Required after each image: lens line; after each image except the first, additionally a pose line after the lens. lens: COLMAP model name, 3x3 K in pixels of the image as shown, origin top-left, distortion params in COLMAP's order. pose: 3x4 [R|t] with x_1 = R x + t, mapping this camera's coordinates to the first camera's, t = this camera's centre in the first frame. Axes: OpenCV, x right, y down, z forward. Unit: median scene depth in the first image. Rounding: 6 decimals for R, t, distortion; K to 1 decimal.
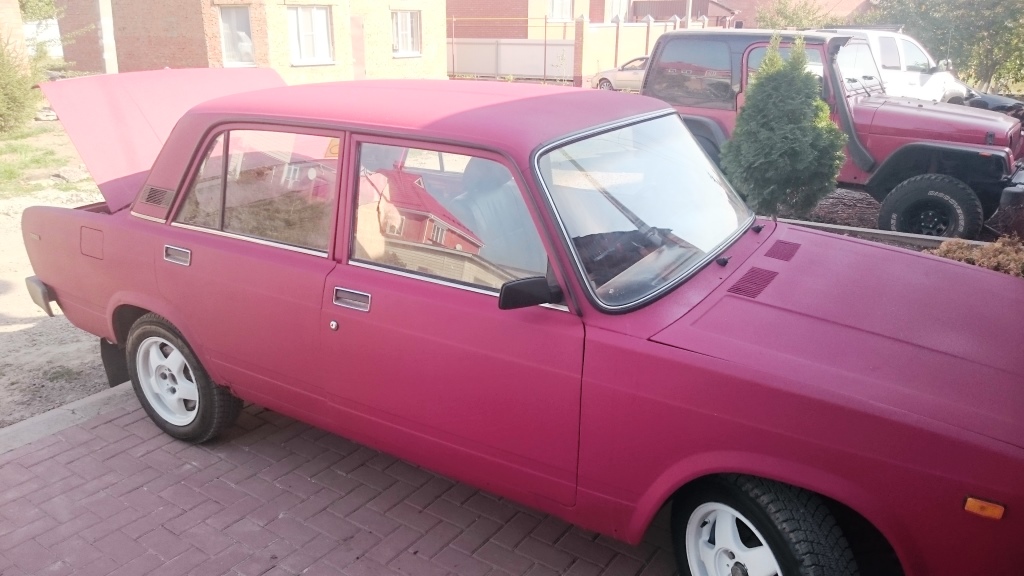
lens RADIAL K [[755.8, 0, 512.0], [0, 755.8, 288.0], [0, 0, 1]] dist [0.007386, -0.000523]
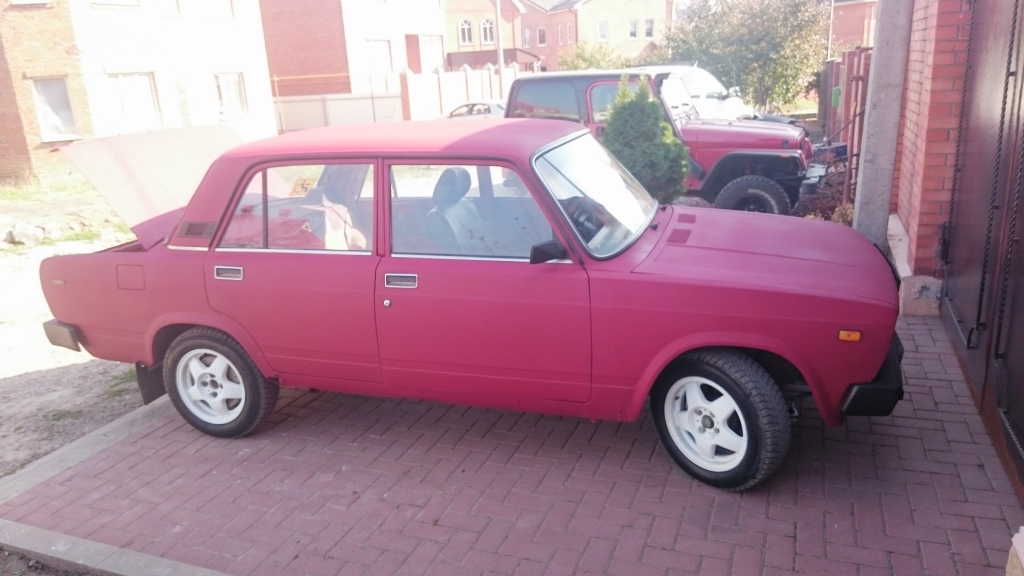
lens RADIAL K [[745.4, 0, 512.0], [0, 745.4, 288.0], [0, 0, 1]] dist [0.010391, -0.000714]
pose [[0.971211, -0.116284, 0.207913, -0.190614], [0.128165, 0.990751, -0.044574, 0.071260], [-0.200807, 0.069938, 0.977131, -0.207805]]
